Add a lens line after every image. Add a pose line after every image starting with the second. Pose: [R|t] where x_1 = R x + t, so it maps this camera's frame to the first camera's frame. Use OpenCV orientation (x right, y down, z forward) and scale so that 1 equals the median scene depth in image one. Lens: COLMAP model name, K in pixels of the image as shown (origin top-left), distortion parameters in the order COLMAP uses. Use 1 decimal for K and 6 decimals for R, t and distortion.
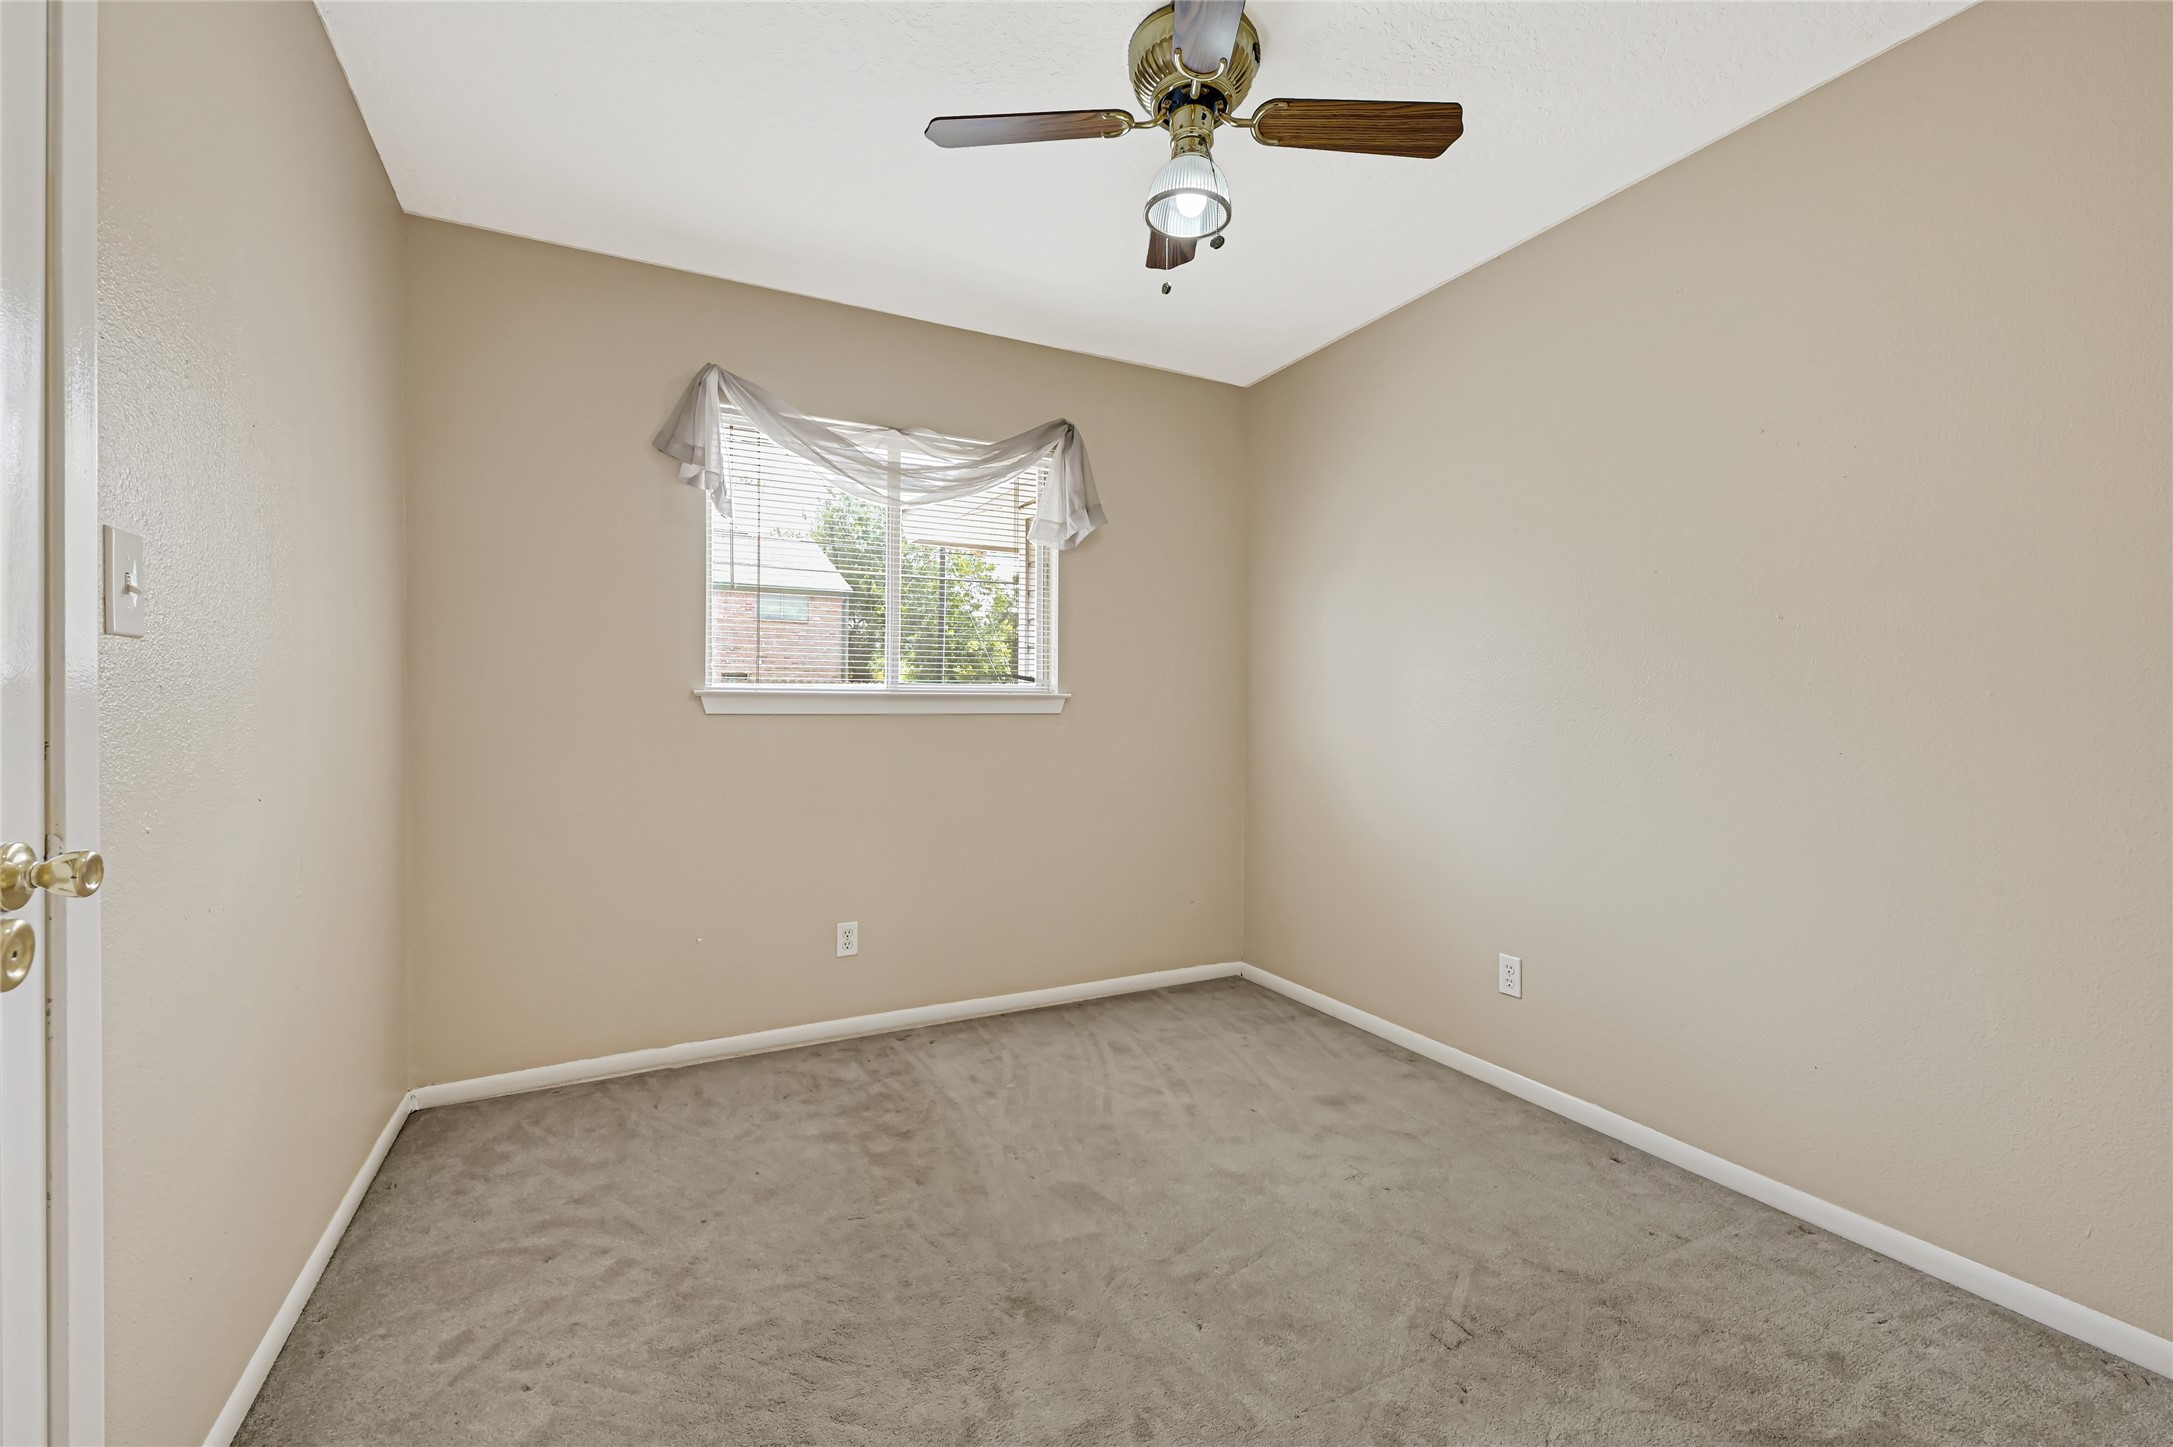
lens RADIAL K [[888.0, 0, 1088.7], [0, 888.0, 722.9], [0, 0, 1]] dist [0.003338, 0.000673]
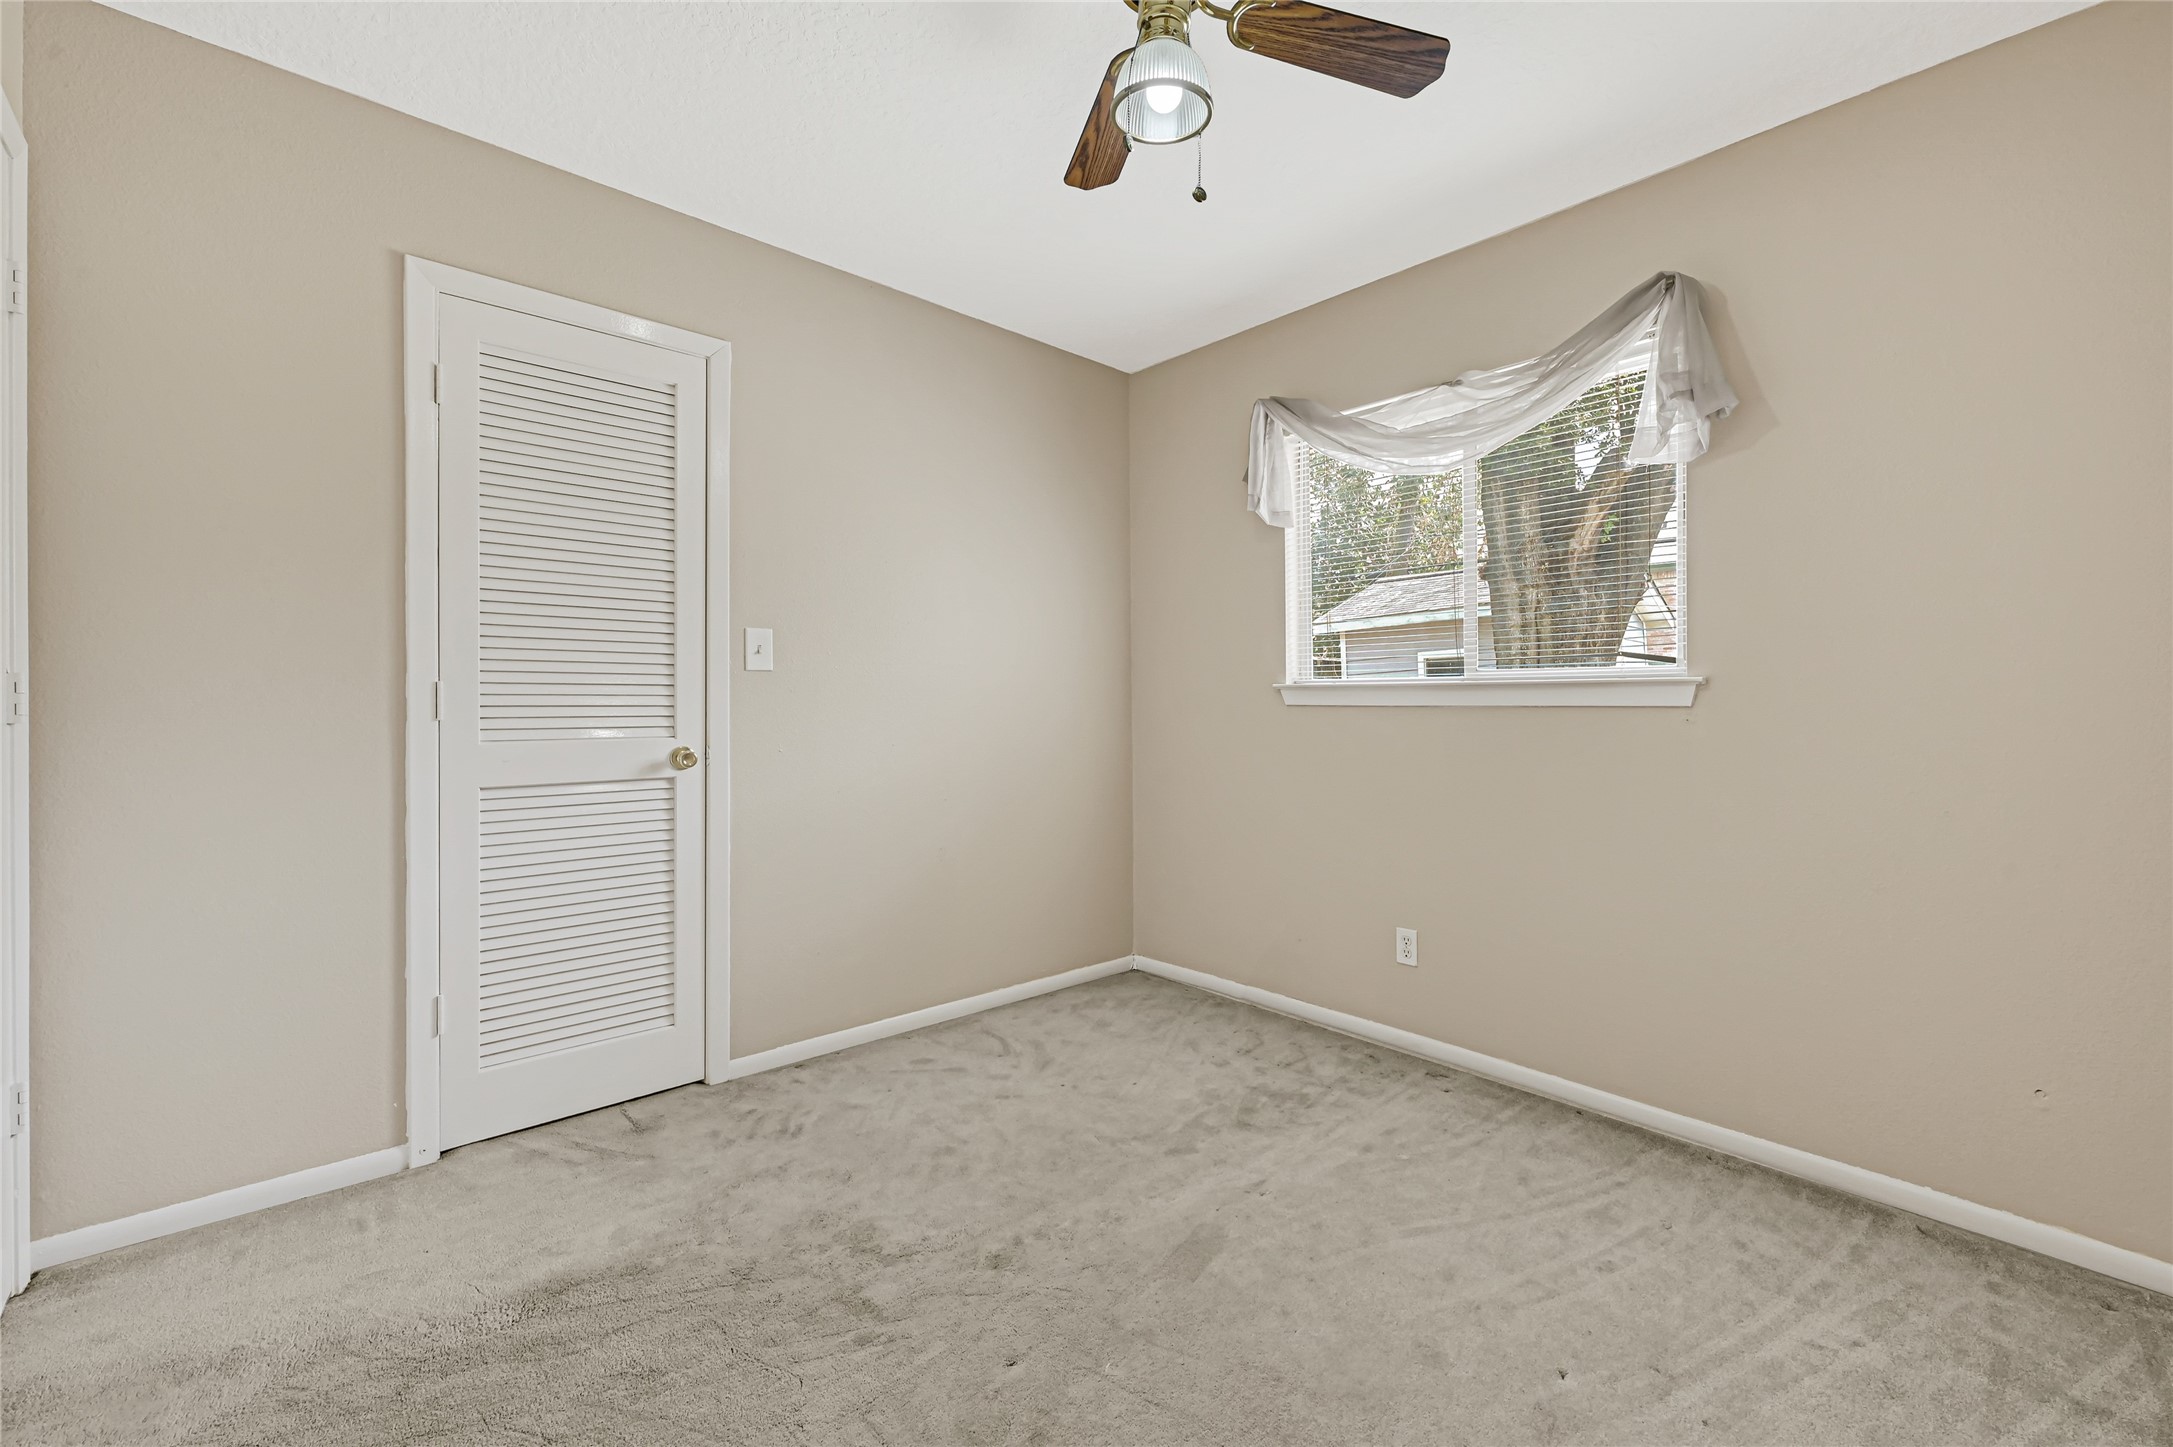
lens RADIAL K [[888.0, 0, 1091.4], [0, 888.0, 705.6], [0, 0, 1]] dist [0.003338, 0.000673]
pose [[0.265956, 0.001600, -0.963984, 0.608161], [-0.013692, 0.999904, -0.002118, -0.004271], [0.963888, 0.013762, 0.265952, 0.480371]]
